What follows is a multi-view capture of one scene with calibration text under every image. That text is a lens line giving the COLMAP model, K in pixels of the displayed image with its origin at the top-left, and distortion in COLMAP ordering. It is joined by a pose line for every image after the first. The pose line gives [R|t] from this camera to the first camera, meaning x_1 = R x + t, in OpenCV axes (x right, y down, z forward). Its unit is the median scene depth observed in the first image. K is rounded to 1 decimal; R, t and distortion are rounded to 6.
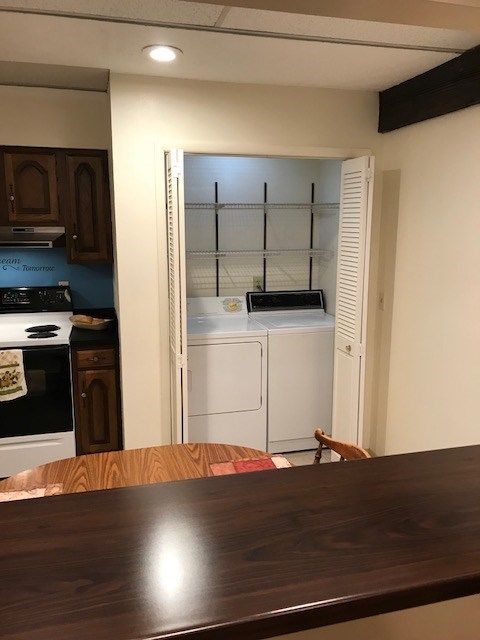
lens RADIAL K [[521.8, 0, 240.0], [0, 521.8, 320.0], [0, 0, 1]] dist [0.007869, 0.007715]
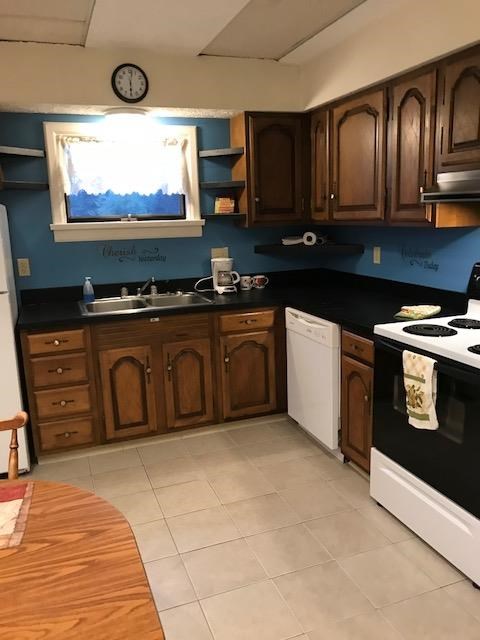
lens RADIAL K [[521.8, 0, 240.0], [0, 521.8, 320.0], [0, 0, 1]] dist [0.007869, 0.007715]
pose [[0.099412, 0.187794, -0.977165, 0.174783], [-0.155008, 0.972963, 0.171217, -0.064154], [0.982899, 0.134448, 0.125833, 0.686665]]
